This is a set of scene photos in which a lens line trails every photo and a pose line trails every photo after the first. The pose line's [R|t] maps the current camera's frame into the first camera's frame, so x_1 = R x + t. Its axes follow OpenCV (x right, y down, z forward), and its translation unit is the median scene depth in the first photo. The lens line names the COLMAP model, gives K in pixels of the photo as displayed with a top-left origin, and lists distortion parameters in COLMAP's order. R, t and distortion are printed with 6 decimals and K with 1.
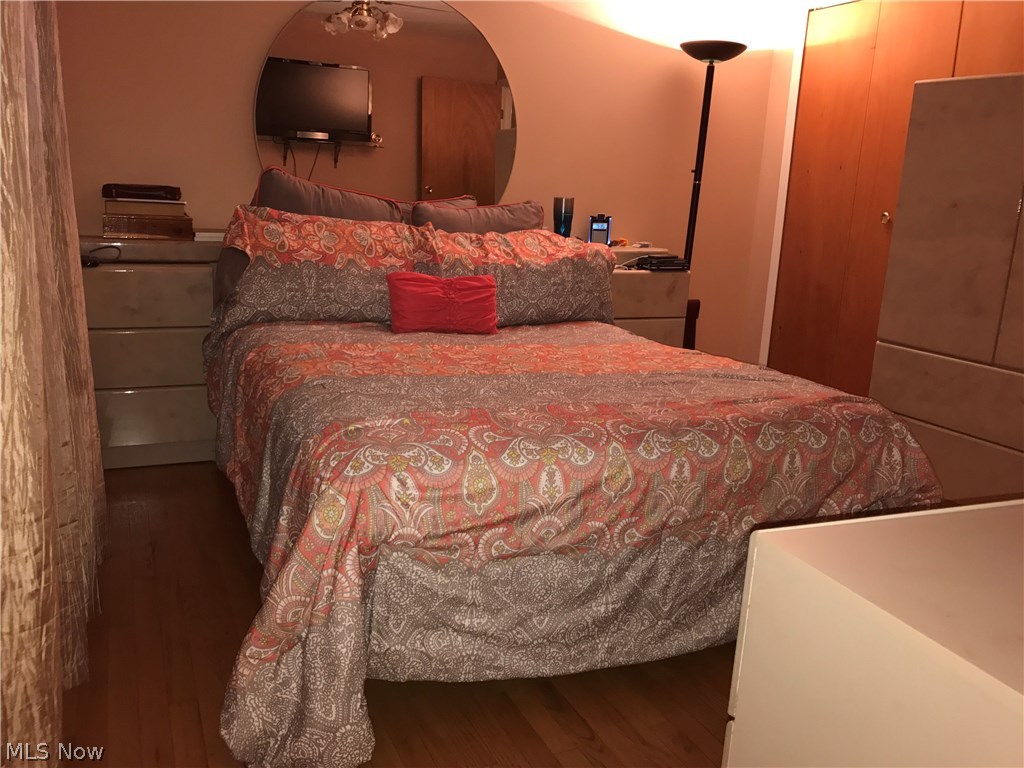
lens RADIAL K [[853.2, 0, 509.2], [0, 853.2, 364.0], [0, 0, 1]] dist [0.006810, -0.011784]
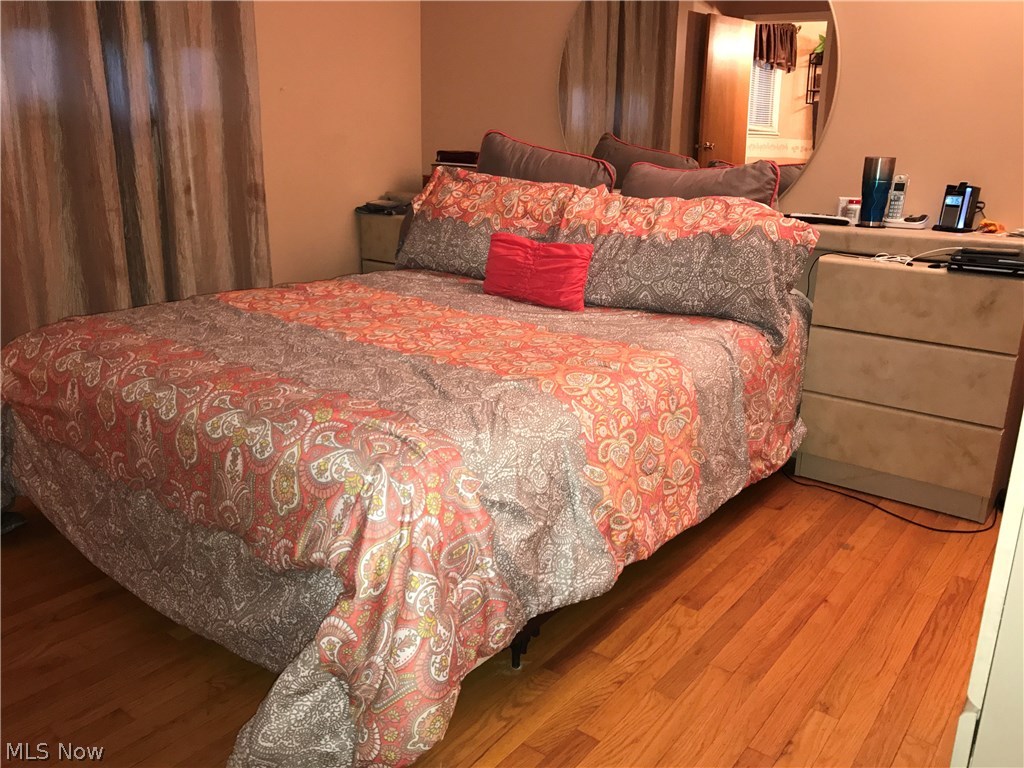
lens RADIAL K [[845.8, 0, 512.0], [0, 845.8, 384.0], [0, 0, 1]] dist [-0.014463, -0.005501]
pose [[0.469572, 0.205998, -0.858526, 0.675903], [-0.172843, 0.975032, 0.139416, -0.068901], [0.865810, 0.082925, 0.493453, 0.496156]]
